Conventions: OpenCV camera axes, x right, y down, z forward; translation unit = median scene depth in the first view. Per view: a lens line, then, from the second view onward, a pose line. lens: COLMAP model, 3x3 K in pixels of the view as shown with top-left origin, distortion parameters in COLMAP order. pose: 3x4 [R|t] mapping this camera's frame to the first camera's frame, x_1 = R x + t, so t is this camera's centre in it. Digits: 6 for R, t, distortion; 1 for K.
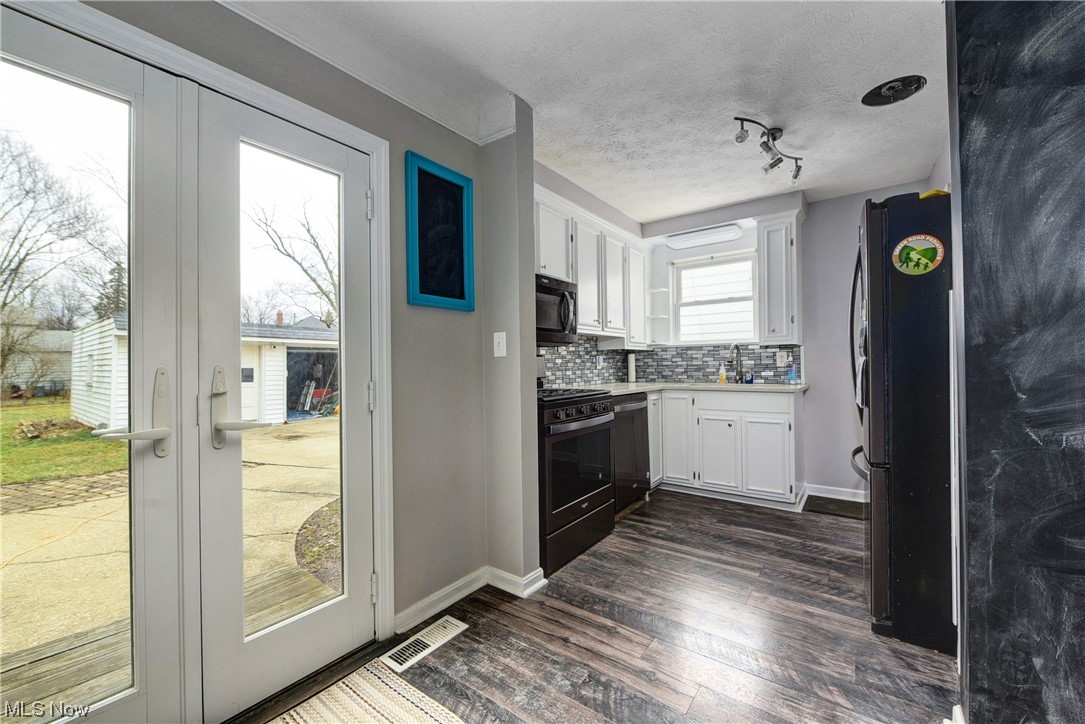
lens RADIAL K [[430.9, 0, 540.8], [0, 430.9, 362.8], [0, 0, 1]] dist [-0.012910, -0.000047]
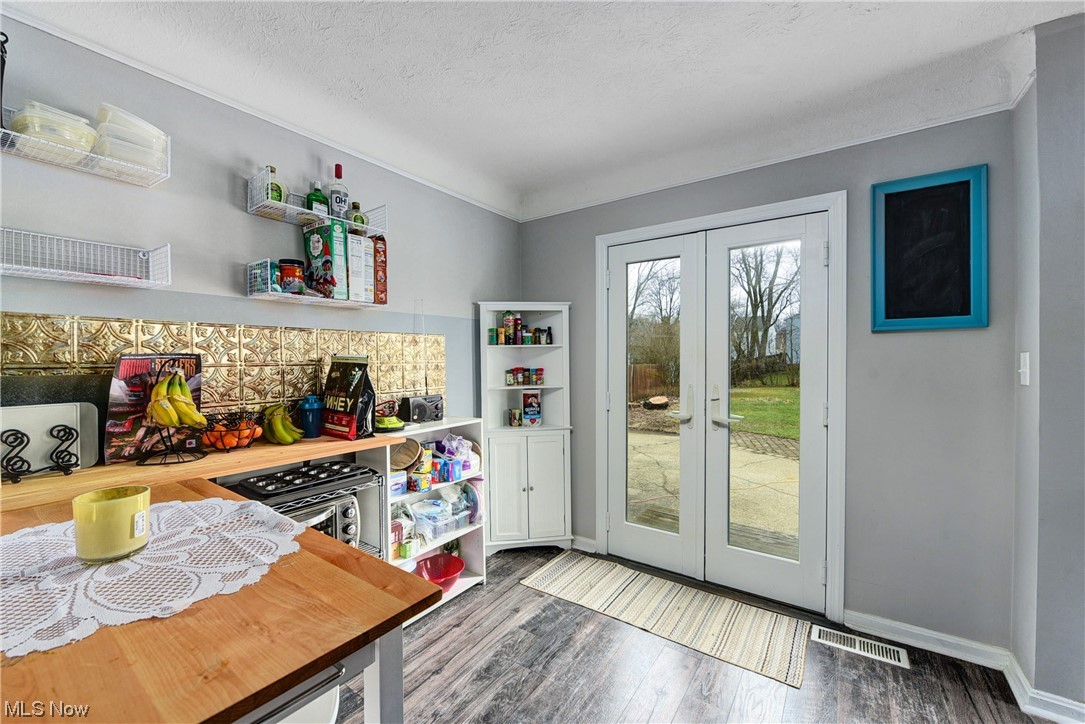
lens RADIAL K [[430.9, 0, 541.9], [0, 430.9, 360.2], [0, 0, 1]] dist [-0.012910, -0.000047]
pose [[0.031105, 0.017638, -0.999360, 0.620519], [0.007608, 0.999811, 0.017882, -0.078277], [0.999487, -0.008160, 0.030965, 0.137265]]
